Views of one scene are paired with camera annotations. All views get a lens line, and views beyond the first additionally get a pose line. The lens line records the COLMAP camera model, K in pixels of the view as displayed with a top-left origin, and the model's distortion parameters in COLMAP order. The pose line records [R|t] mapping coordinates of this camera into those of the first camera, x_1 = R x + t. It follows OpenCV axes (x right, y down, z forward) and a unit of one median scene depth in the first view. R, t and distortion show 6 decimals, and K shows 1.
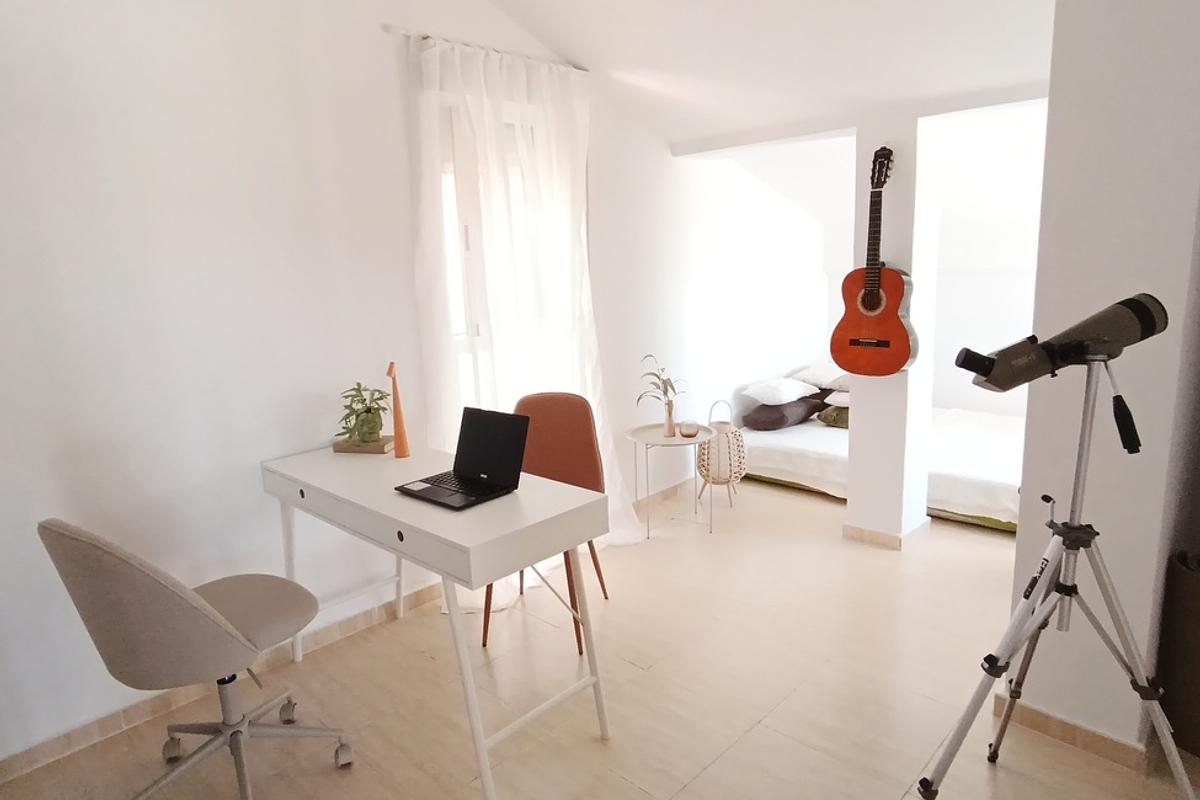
lens RADIAL K [[726.5, 0, 594.3], [0, 726.5, 410.9], [0, 0, 1]] dist [-0.030627, 0.017633]
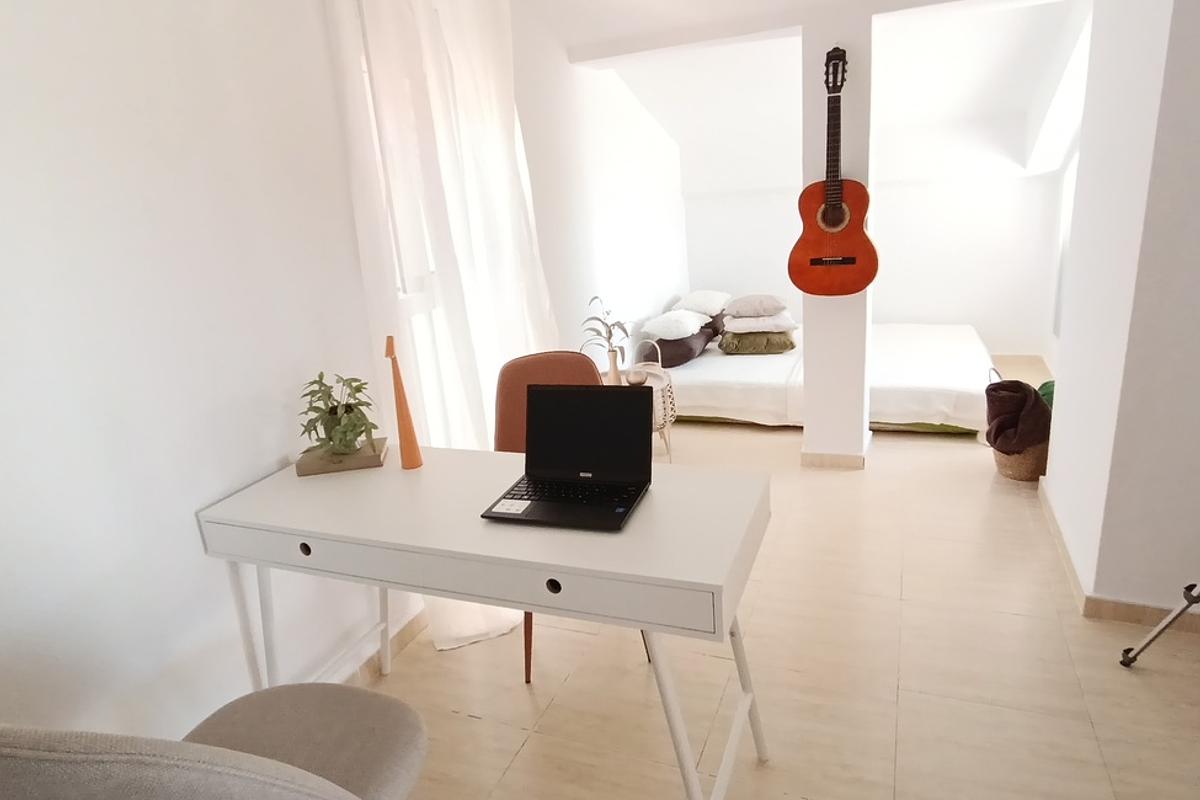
lens RADIAL K [[726.5, 0, 595.6], [0, 726.5, 405.7], [0, 0, 1]] dist [-0.030627, 0.017633]
pose [[0.930412, -0.146141, 0.336120, -0.262155], [0.122413, 0.988312, 0.090855, -0.031238], [-0.345469, -0.043387, 0.937427, 0.212681]]
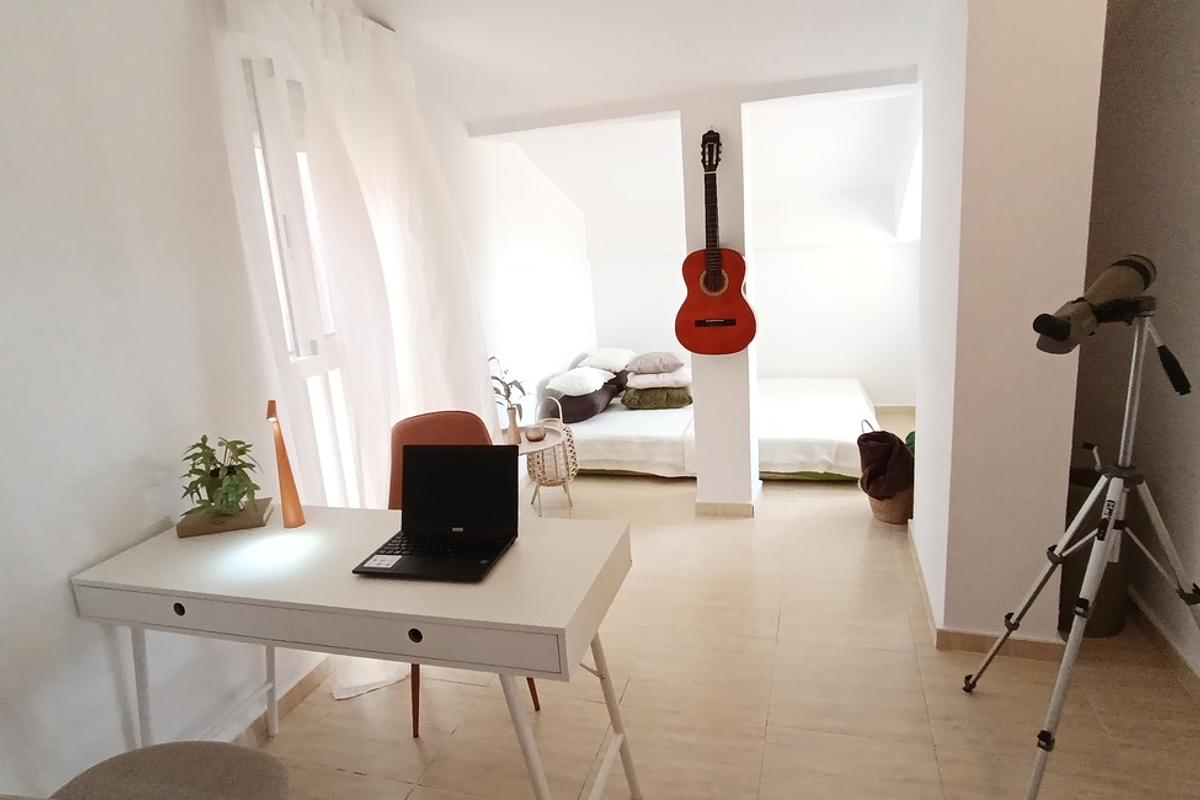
lens RADIAL K [[726.5, 0, 595.4], [0, 726.5, 406.7], [0, 0, 1]] dist [-0.030627, 0.017633]
pose [[0.891452, -0.131852, 0.433506, -0.235408], [0.130414, 0.990903, 0.033204, -0.033171], [-0.433941, 0.026935, 0.900539, 0.156641]]
